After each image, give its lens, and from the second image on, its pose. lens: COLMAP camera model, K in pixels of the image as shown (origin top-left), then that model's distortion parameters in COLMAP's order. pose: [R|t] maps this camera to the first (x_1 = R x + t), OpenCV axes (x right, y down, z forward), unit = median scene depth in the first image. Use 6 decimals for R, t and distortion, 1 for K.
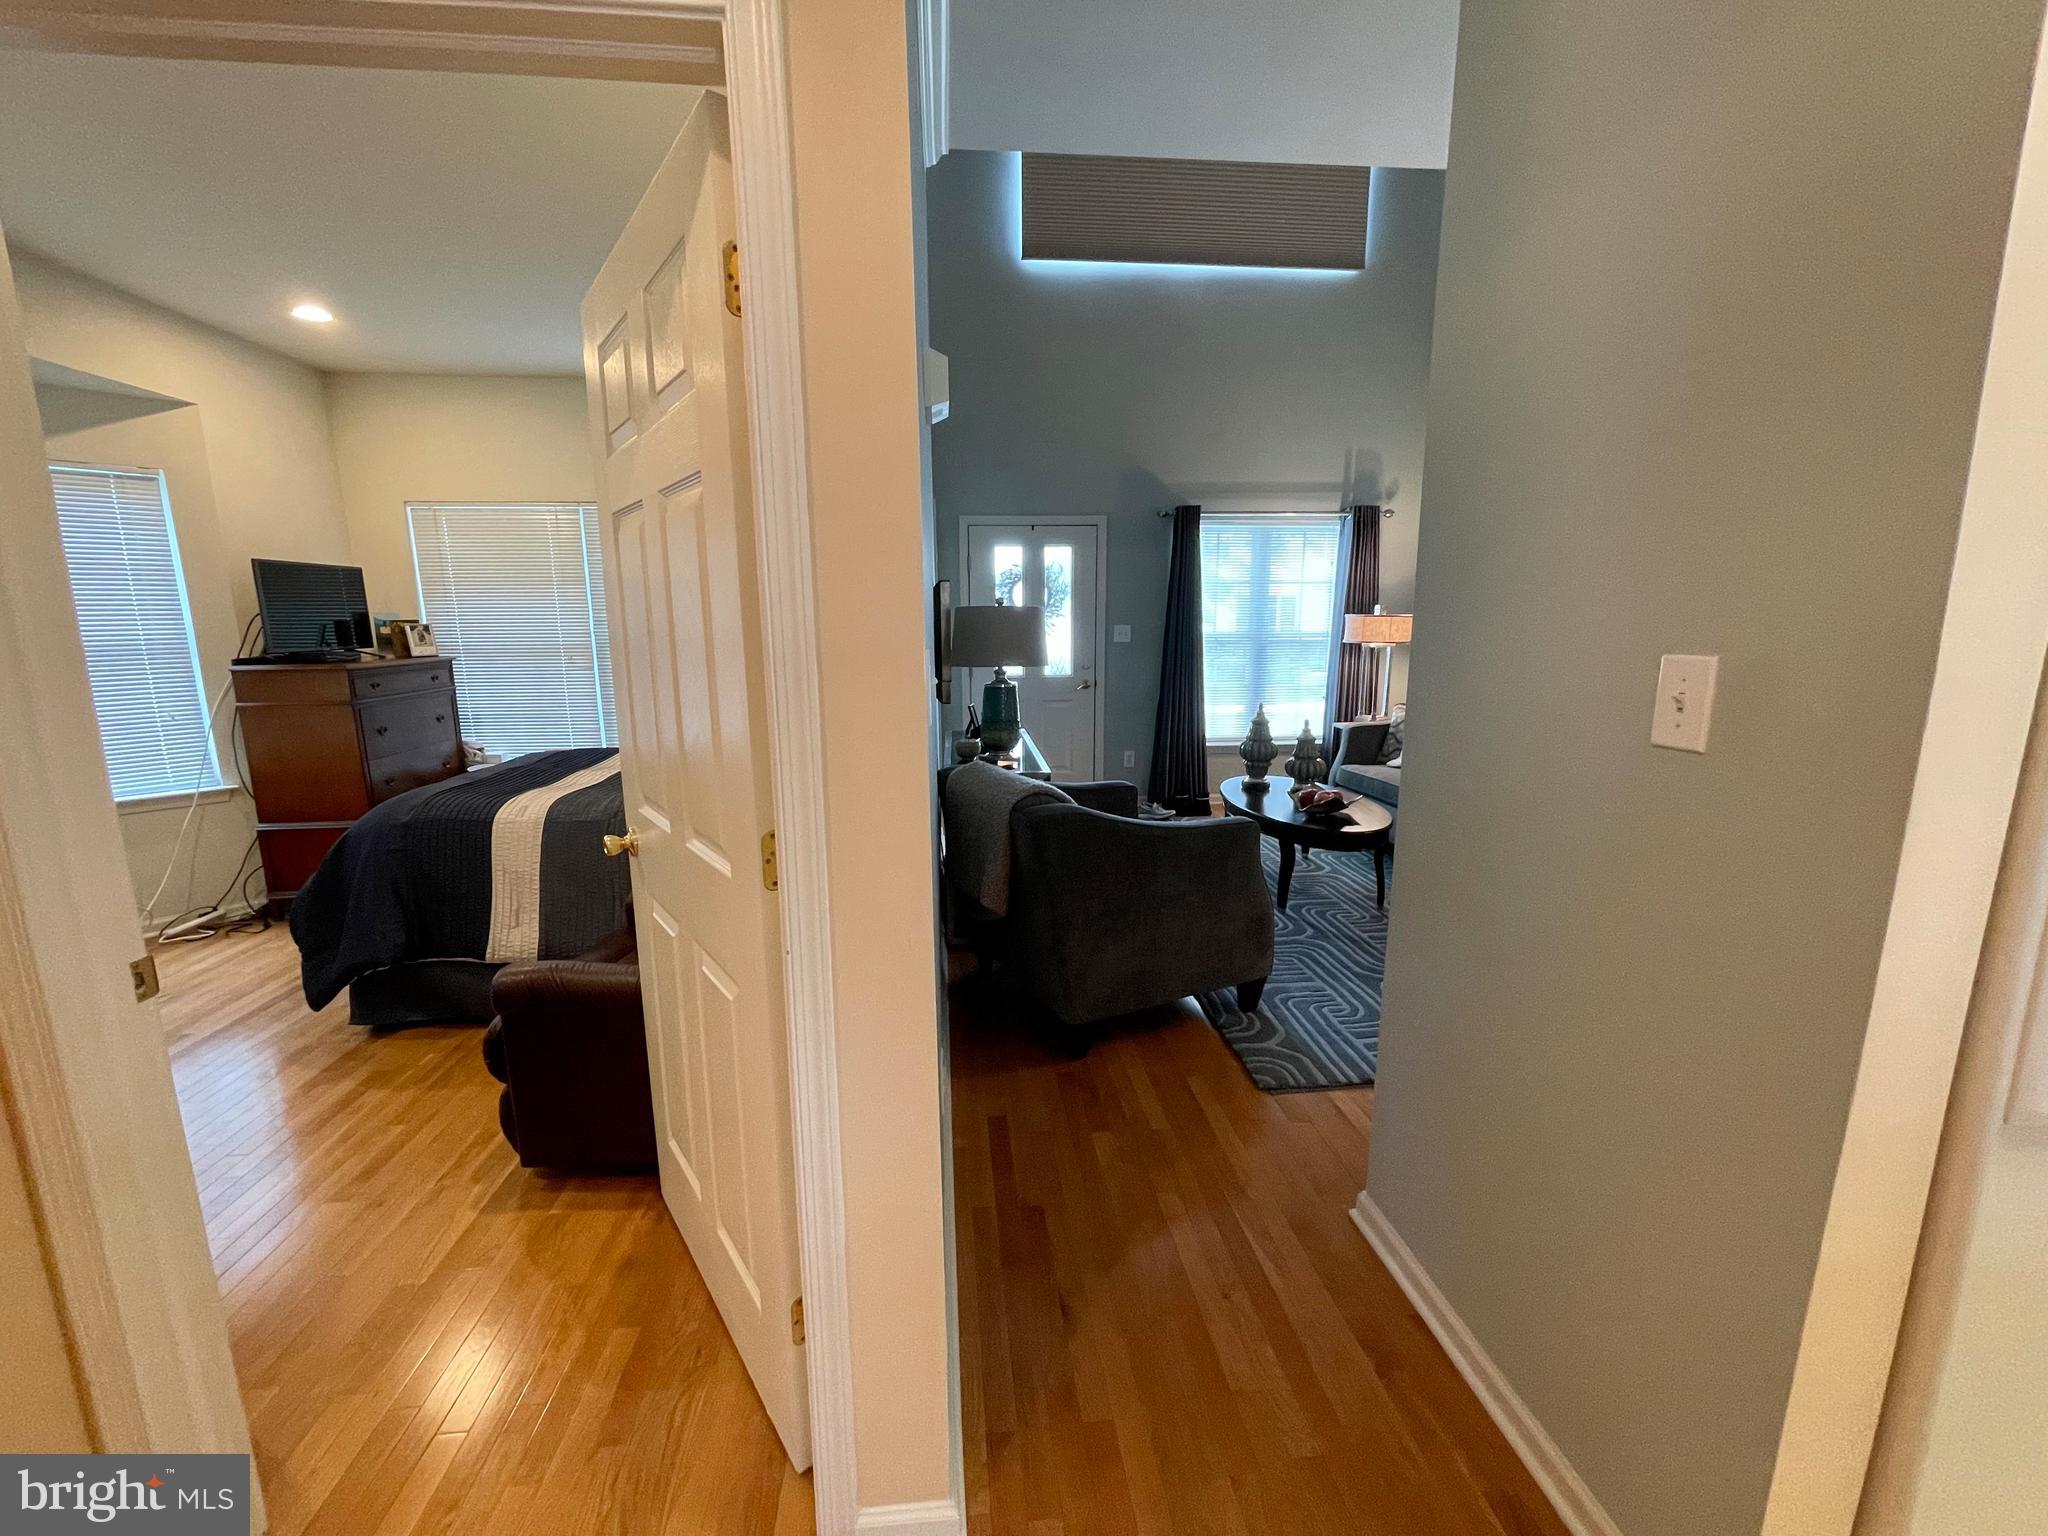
lens RADIAL K [[821.5, 0, 1016.0], [0, 821.5, 770.8], [0, 0, 1]] dist [-0.000481, 0.000585]
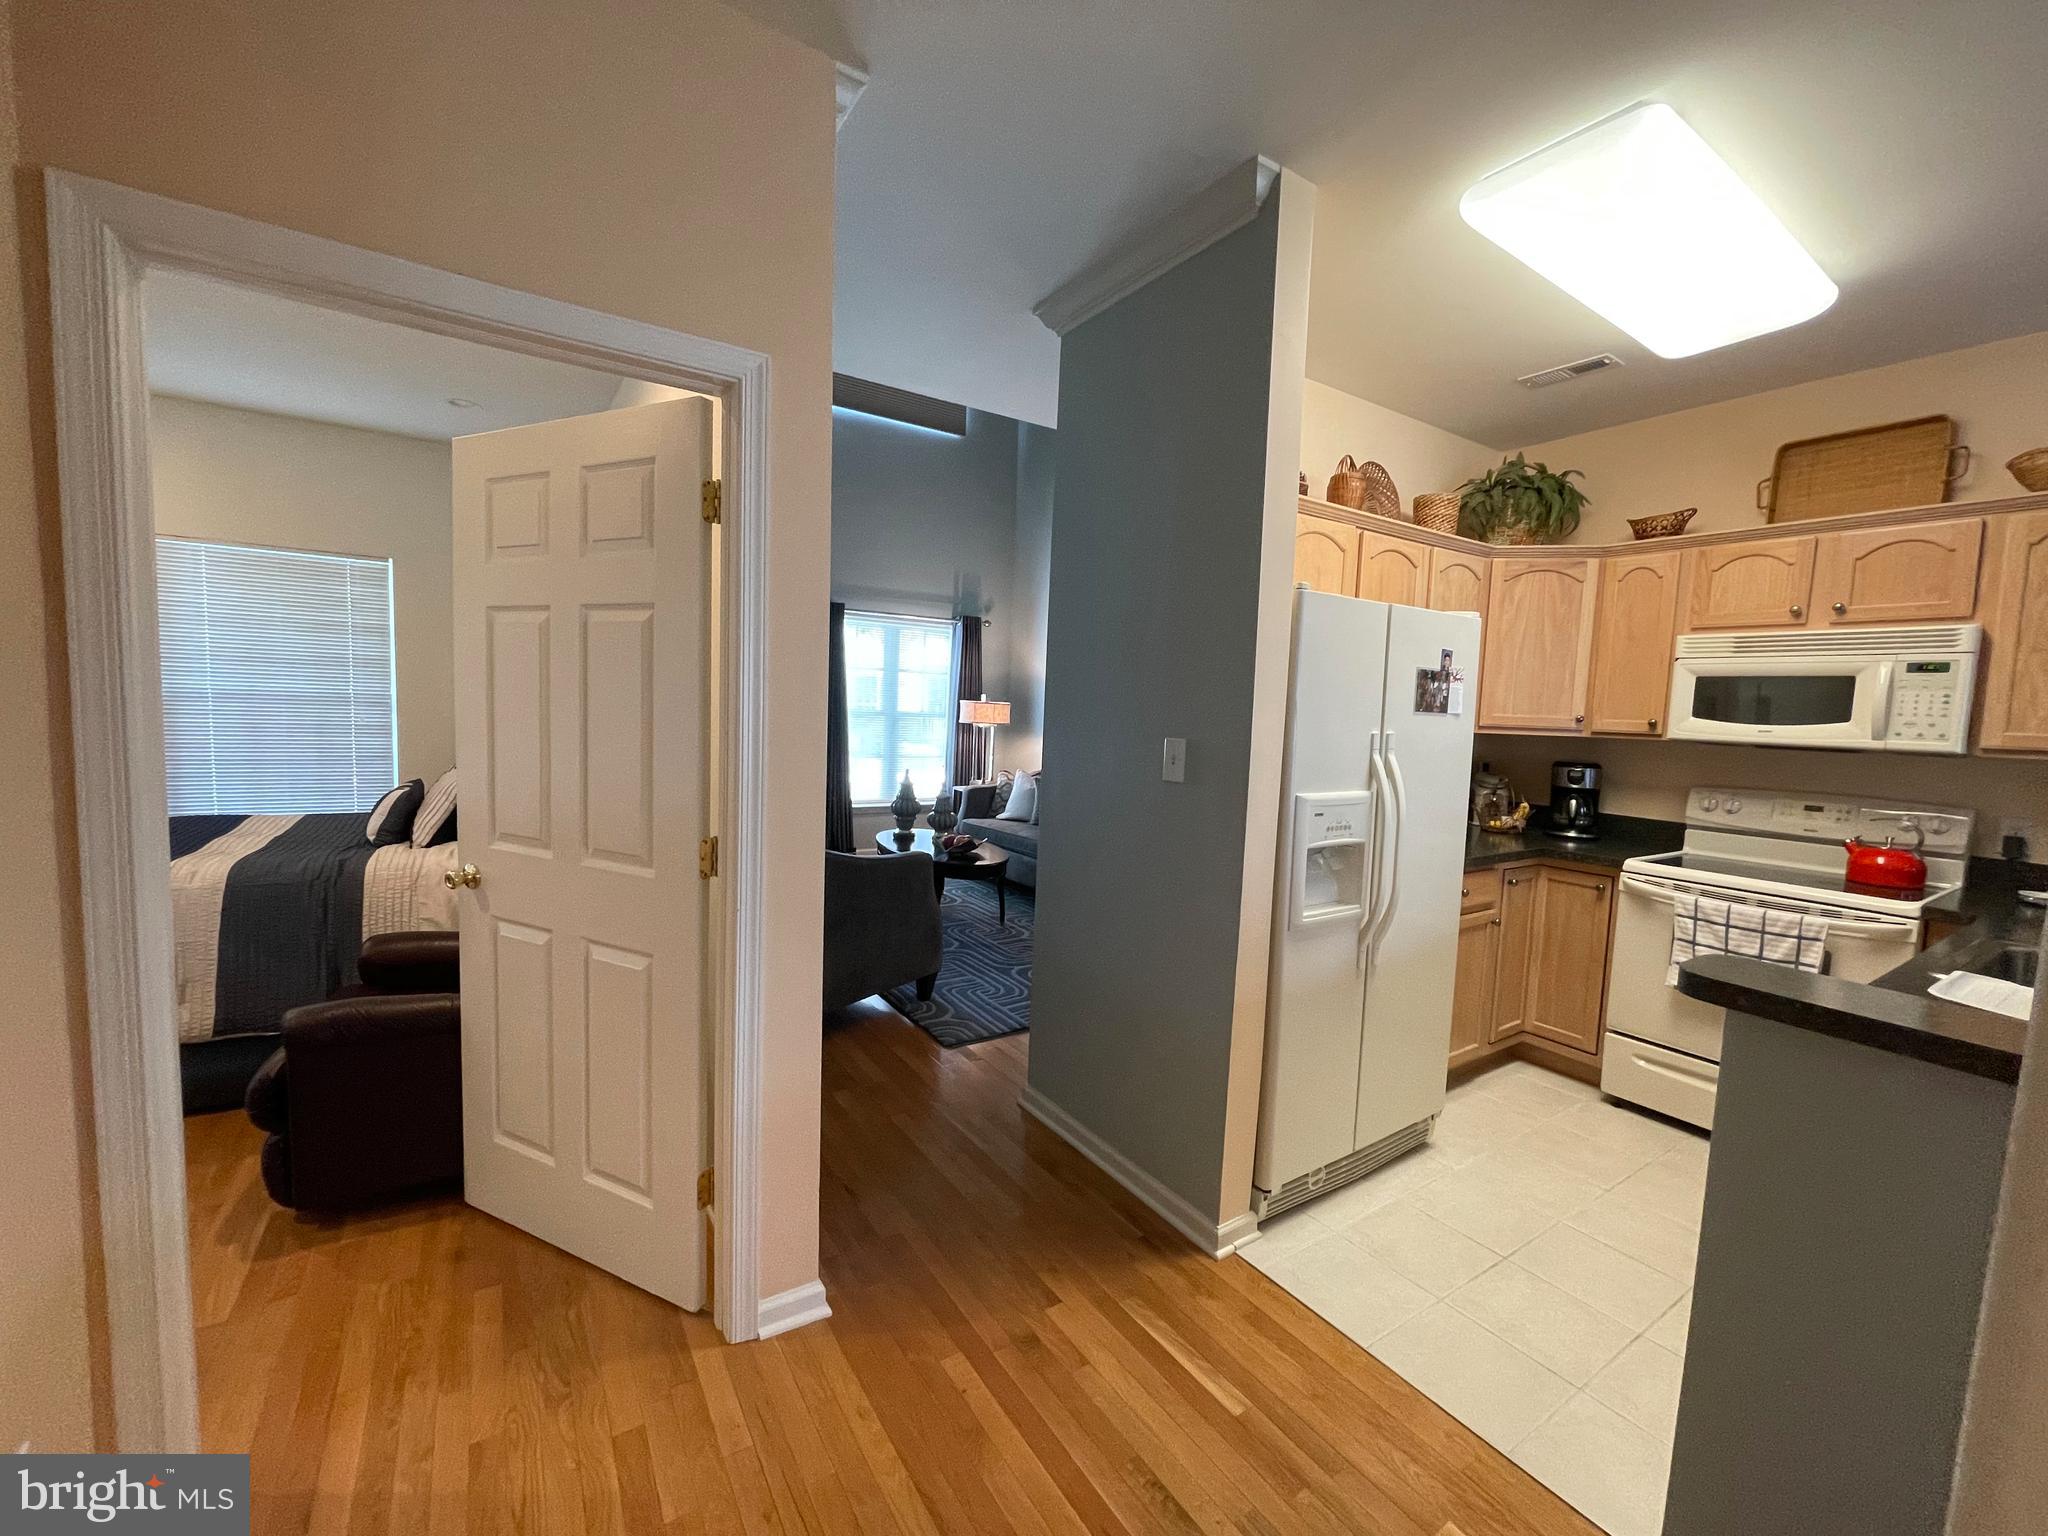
lens RADIAL K [[821.5, 0, 1018.4], [0, 821.5, 763.4], [0, 0, 1]] dist [-0.000481, 0.000585]
pose [[0.883003, 0.008962, 0.469282, -0.154826], [0.035850, 0.995609, -0.086469, 0.025606], [-0.467996, 0.093176, 0.878805, -0.195214]]
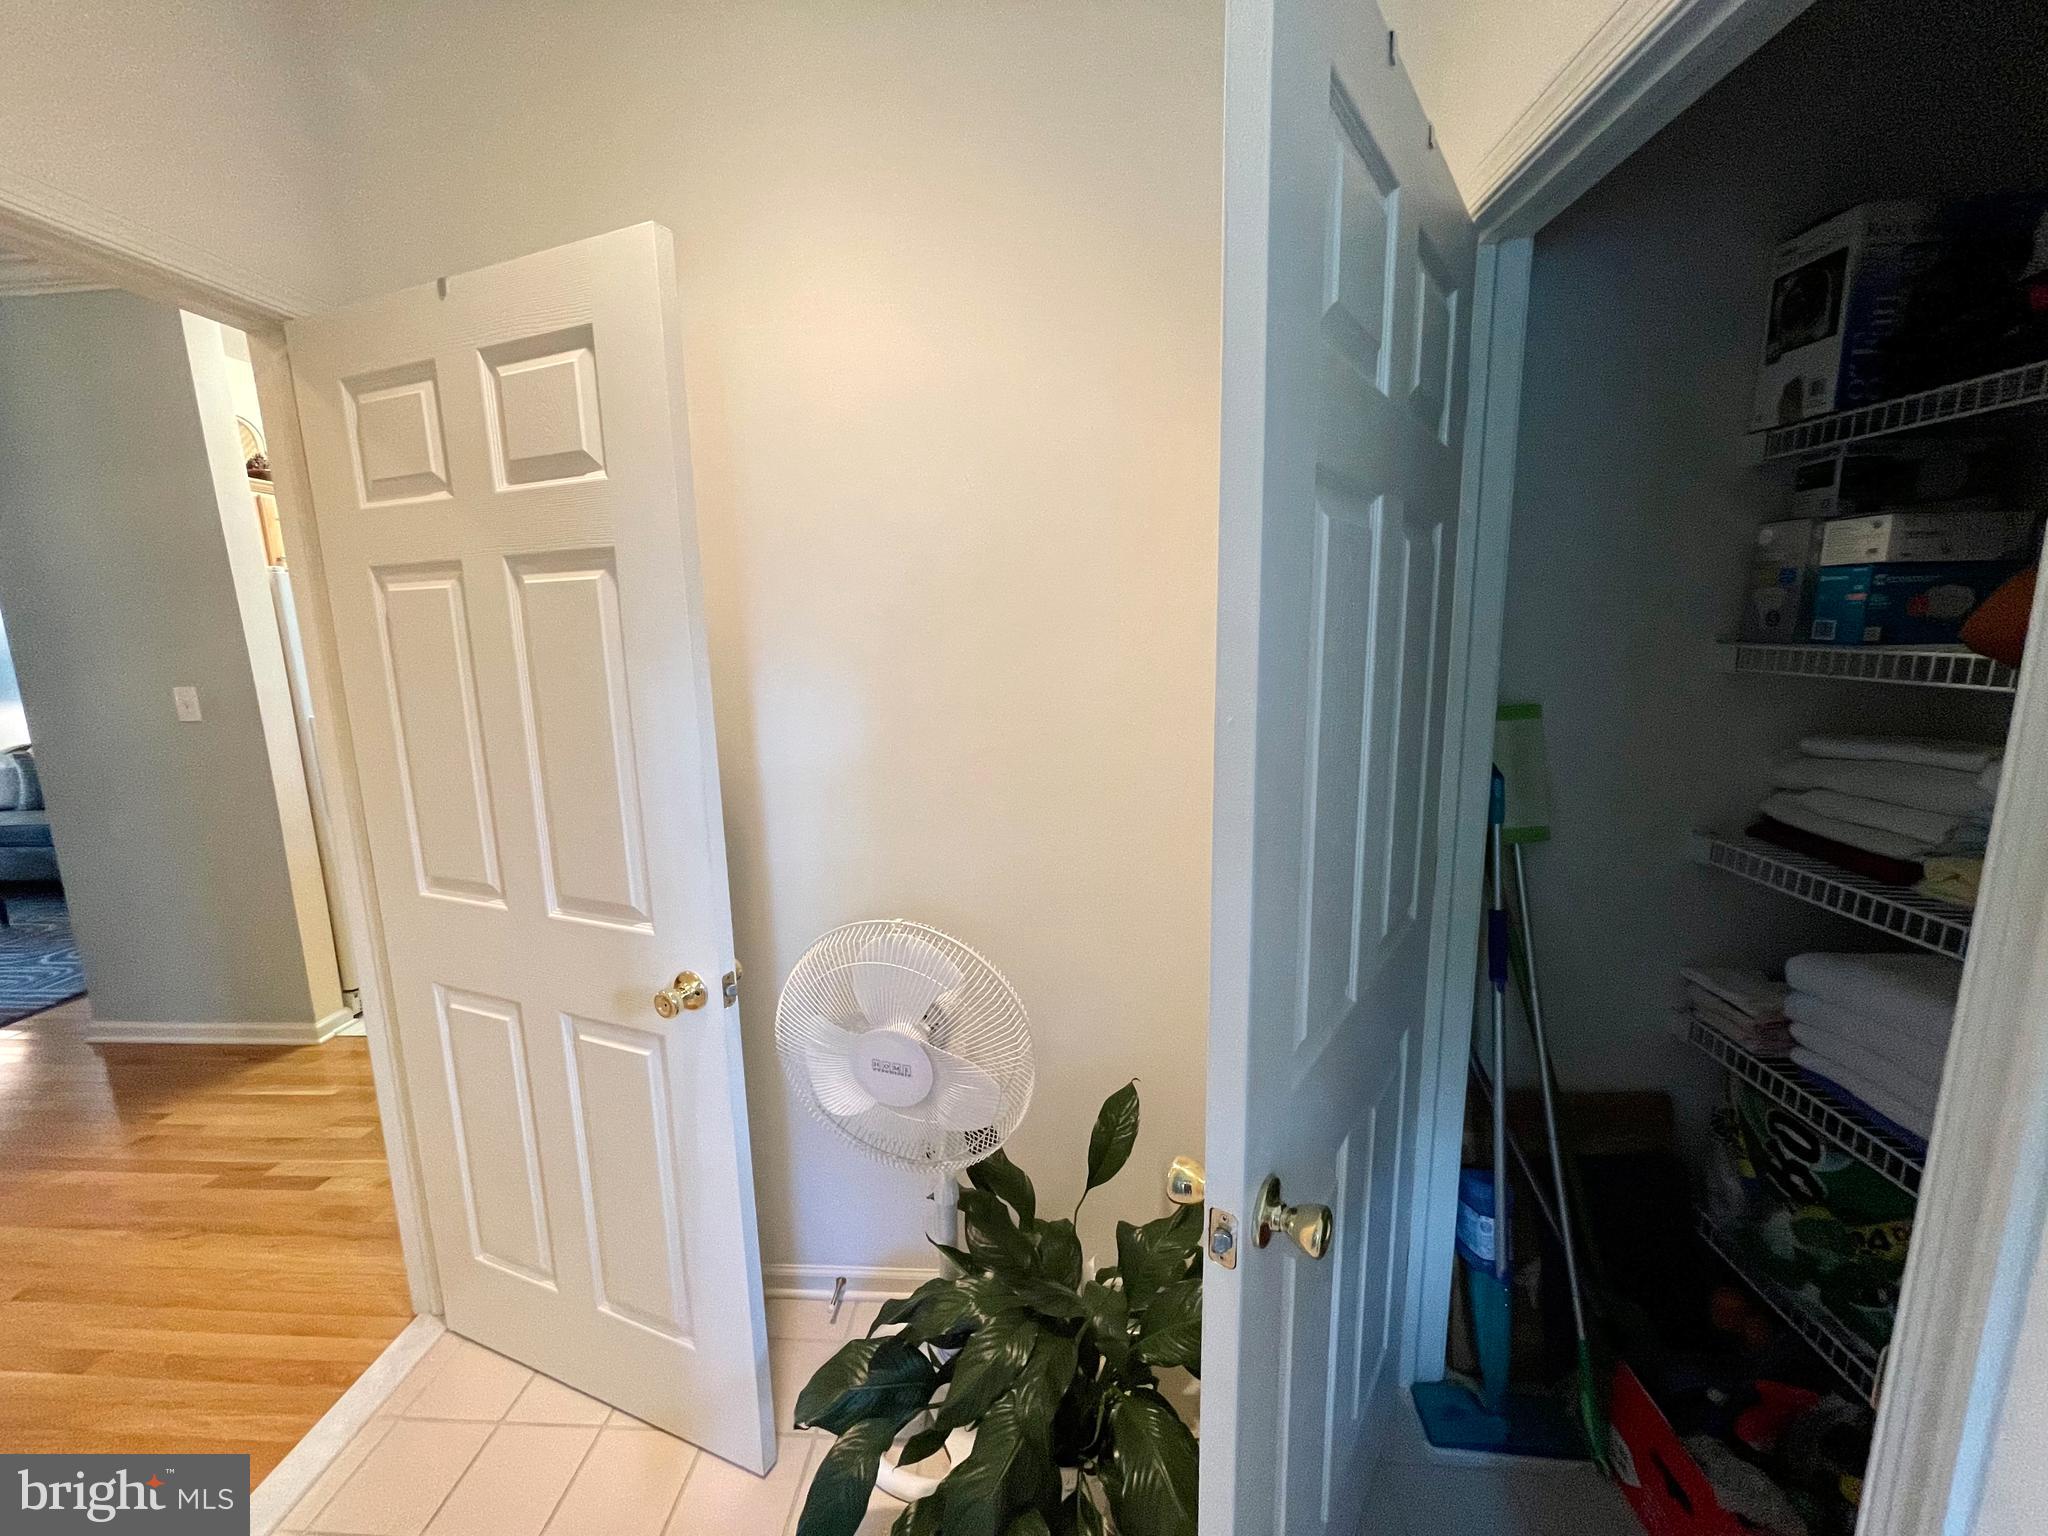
lens RADIAL K [[821.5, 0, 1015.2], [0, 821.5, 770.2], [0, 0, 1]] dist [-0.000481, 0.000585]
pose [[0.158494, -0.160775, 0.974182, -0.400061], [0.199302, 0.971554, 0.127916, 0.088686], [-0.967036, 0.173882, 0.186028, -0.585565]]
